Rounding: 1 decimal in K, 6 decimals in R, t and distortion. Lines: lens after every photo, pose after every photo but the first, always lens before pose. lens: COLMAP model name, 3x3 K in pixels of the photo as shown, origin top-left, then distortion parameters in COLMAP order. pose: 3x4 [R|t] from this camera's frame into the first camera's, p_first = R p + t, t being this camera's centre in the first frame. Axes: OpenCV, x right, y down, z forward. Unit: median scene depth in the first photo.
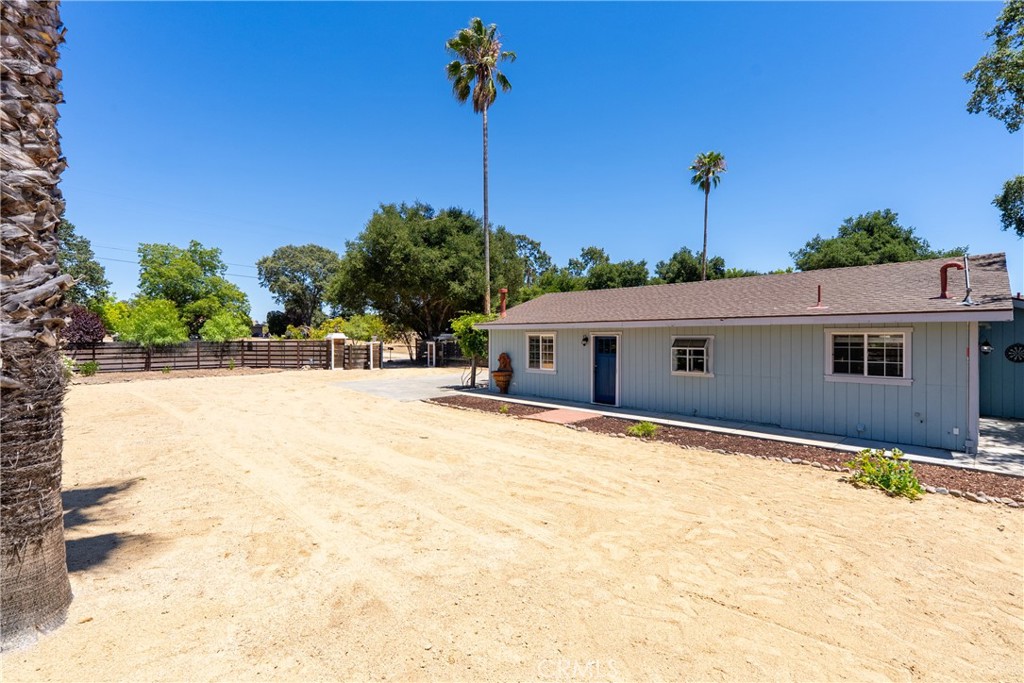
lens RADIAL K [[467.7, 0, 510.3], [0, 467.7, 339.6], [0, 0, 1]] dist [0.001015, -0.000002]
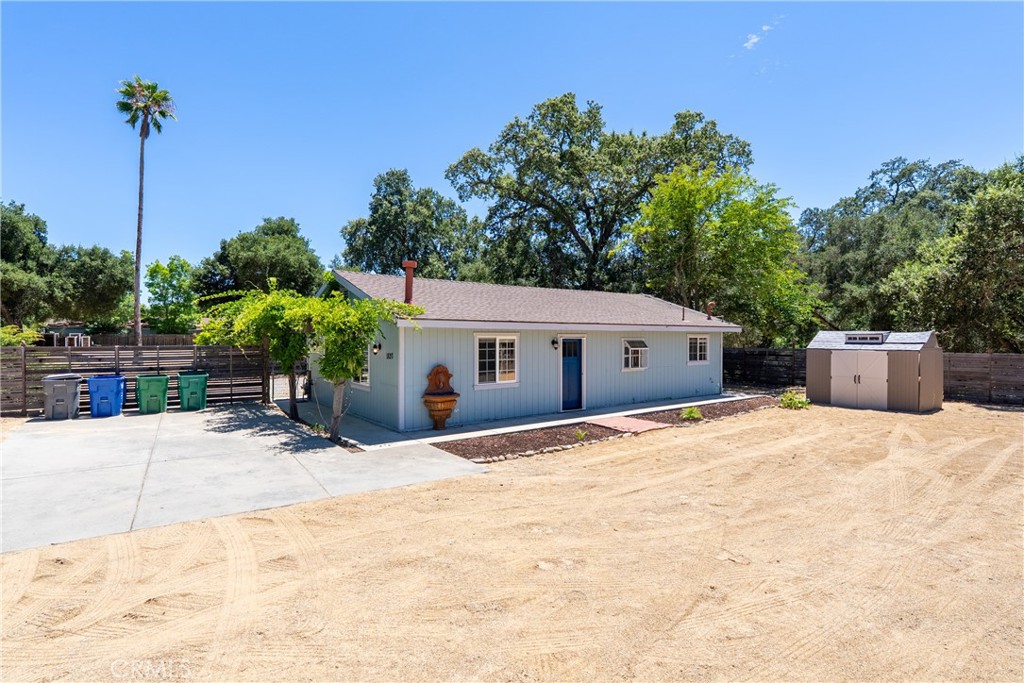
lens RADIAL K [[521.3, 0, 509.3], [0, 521.3, 337.6], [0, 0, 1]] dist [0.006512, 0.000310]
pose [[0.114153, 0.000132, 0.993463, -0.781218], [0.006404, 0.999979, -0.000869, -0.008415], [-0.993443, 0.006462, 0.114150, 0.911584]]
